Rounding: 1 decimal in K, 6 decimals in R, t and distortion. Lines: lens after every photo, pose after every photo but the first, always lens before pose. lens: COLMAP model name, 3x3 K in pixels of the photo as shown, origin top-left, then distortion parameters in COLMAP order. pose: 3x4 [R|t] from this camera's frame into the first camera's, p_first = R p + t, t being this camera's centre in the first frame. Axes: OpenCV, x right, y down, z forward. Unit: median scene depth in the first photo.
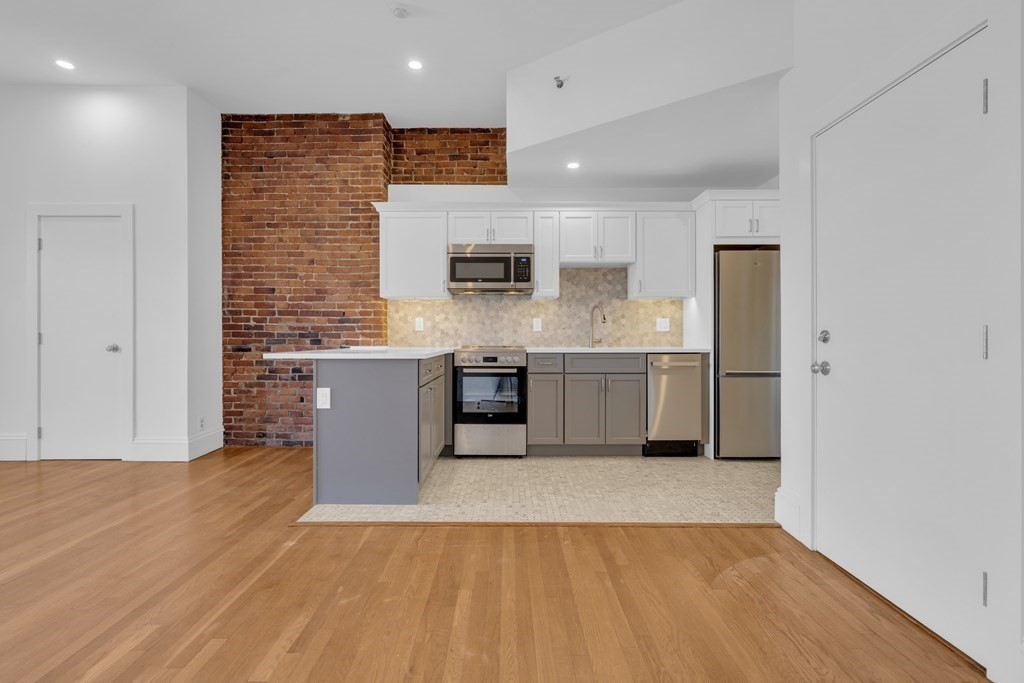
lens RADIAL K [[466.7, 0, 514.0], [0, 466.7, 338.3], [0, 0, 1]] dist [-0.004933, 0.002065]
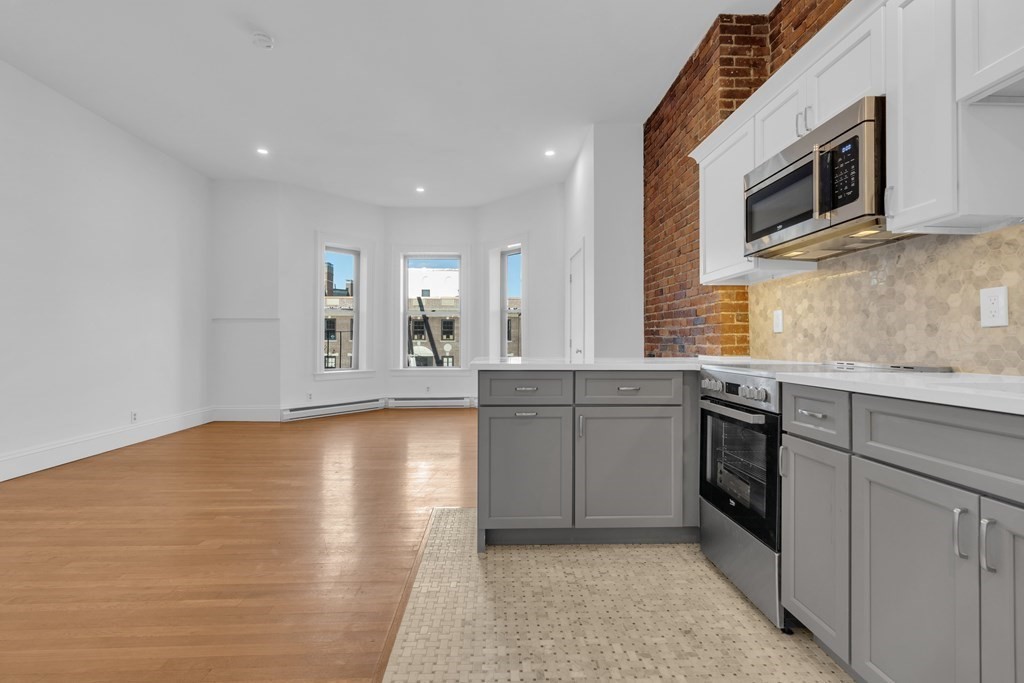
lens RADIAL K [[466.7, 0, 501.8], [0, 466.7, 339.1], [0, 0, 1]] dist [-0.004933, 0.002065]
pose [[0.028312, -0.006134, -0.999580, 0.384490], [-0.005193, 0.999967, -0.006284, -0.002143], [0.999586, 0.005369, 0.028279, 0.659971]]
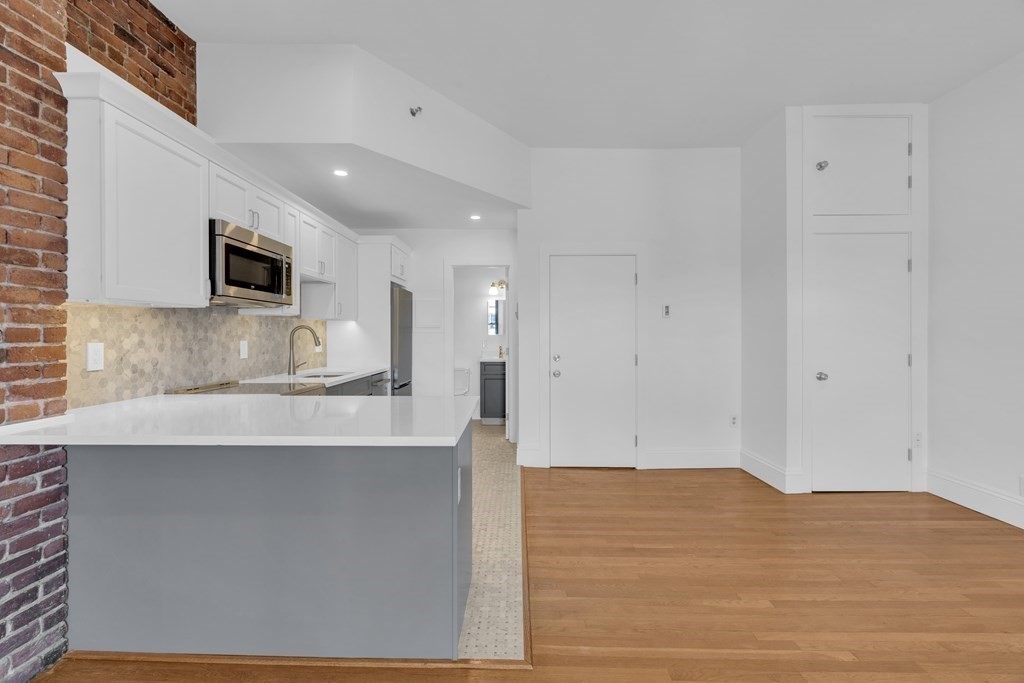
lens RADIAL K [[466.7, 0, 501.1], [0, 466.7, 338.5], [0, 0, 1]] dist [-0.004933, 0.002065]
pose [[0.028754, -0.008403, 0.999551, -0.684182], [0.002033, 0.999963, 0.008348, -0.053220], [-0.999584, 0.001792, 0.028770, 0.597955]]
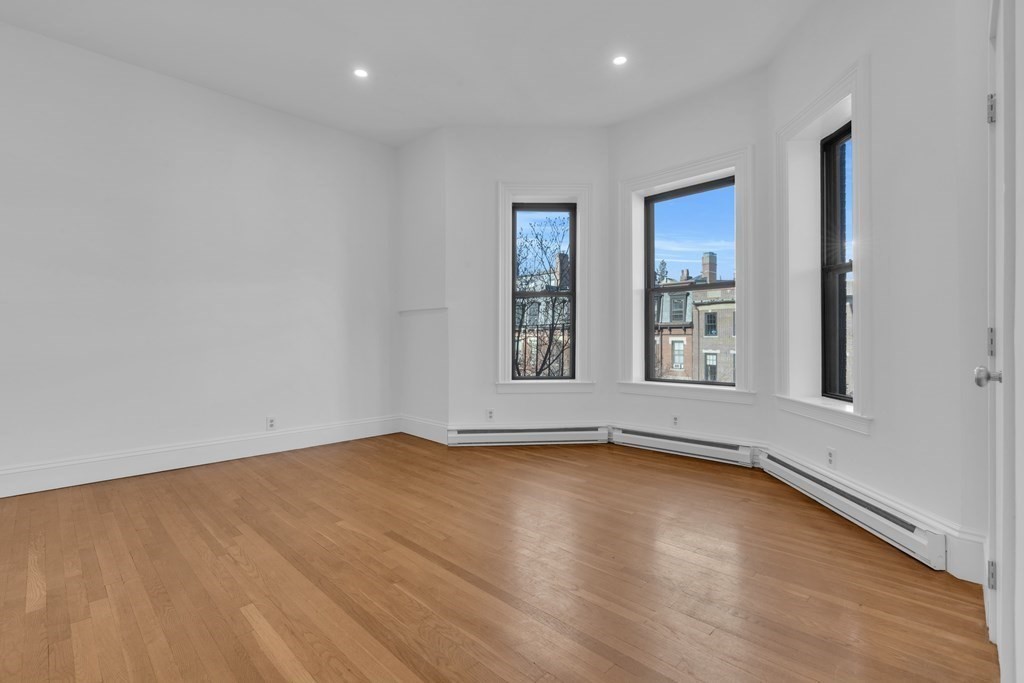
lens RADIAL K [[466.7, 0, 511.1], [0, 466.7, 341.3], [0, 0, 1]] dist [-0.004933, 0.002065]
pose [[-0.697973, 0.006401, -0.716095, -0.377215], [-0.001130, 0.999949, 0.010040, -0.004319], [0.716123, 0.007817, -0.697930, 0.869659]]
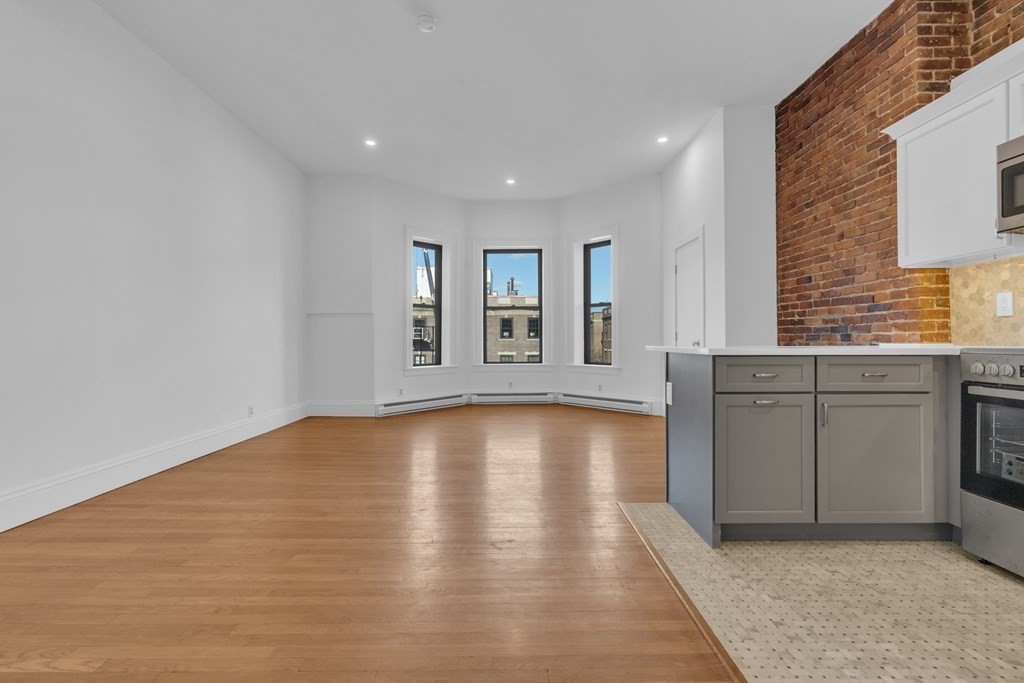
lens RADIAL K [[466.7, 0, 506.2], [0, 466.7, 339.0], [0, 0, 1]] dist [-0.004933, 0.002065]
pose [[-0.003965, -0.004488, -0.999982, 0.355915], [-0.000817, 0.999990, -0.004485, 0.014062], [0.999992, 0.000799, -0.003969, 0.434200]]
